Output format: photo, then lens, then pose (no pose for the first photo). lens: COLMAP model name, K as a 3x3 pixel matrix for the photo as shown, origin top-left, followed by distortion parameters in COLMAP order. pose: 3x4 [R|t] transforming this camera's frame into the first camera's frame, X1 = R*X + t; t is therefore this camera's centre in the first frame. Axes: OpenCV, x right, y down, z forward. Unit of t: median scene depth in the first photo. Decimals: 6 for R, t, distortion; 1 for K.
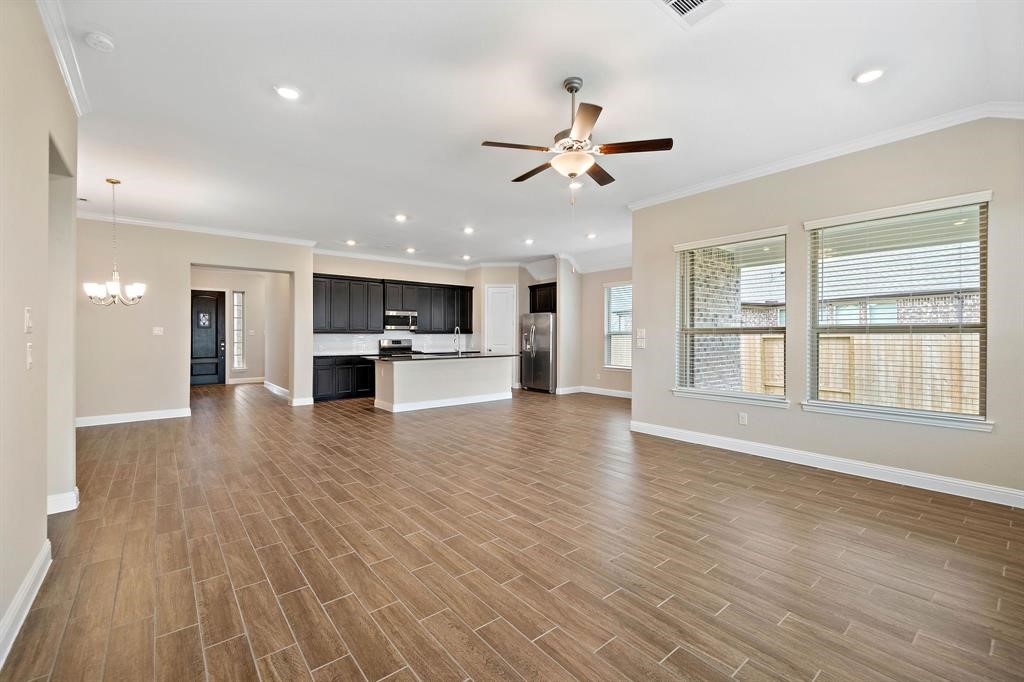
lens RADIAL K [[425.4, 0, 499.3], [0, 425.4, 334.8], [0, 0, 1]] dist [0.005039, -0.000073]
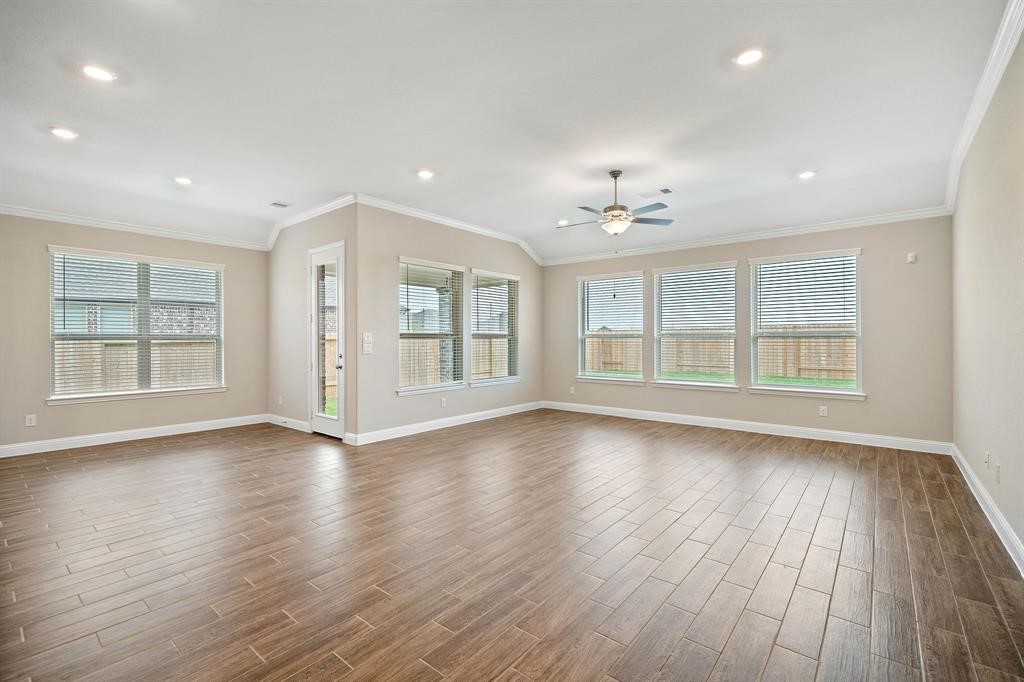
lens RADIAL K [[452.9, 0, 503.7], [0, 452.9, 340.3], [0, 0, 1]] dist [0.005909, 0.001091]
pose [[-0.195293, -0.001377, 0.980744, -0.492453], [0.000042, 0.999999, 0.001412, 0.000415], [-0.980745, 0.000317, -0.195293, 0.630770]]
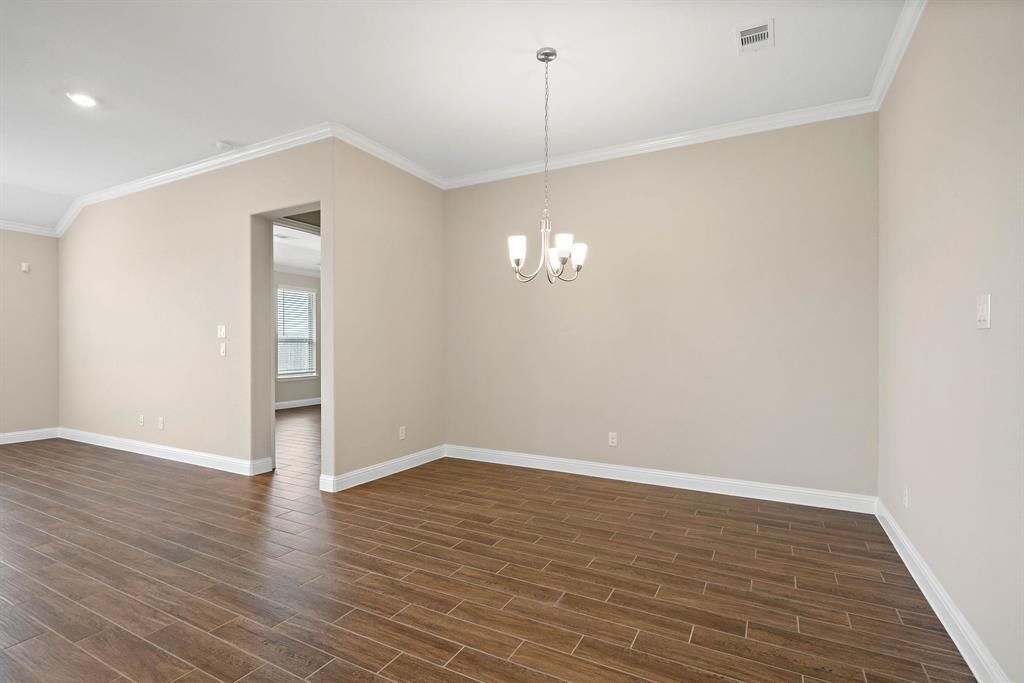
lens RADIAL K [[495.0, 0, 505.7], [0, 495.0, 349.6], [0, 0, 1]] dist [0.004964, 0.000962]
pose [[-0.921994, -0.002910, -0.387194, -0.365181], [-0.003195, 0.999995, 0.000092, 0.010868], [0.387191, 0.001322, -0.921998, 0.943875]]
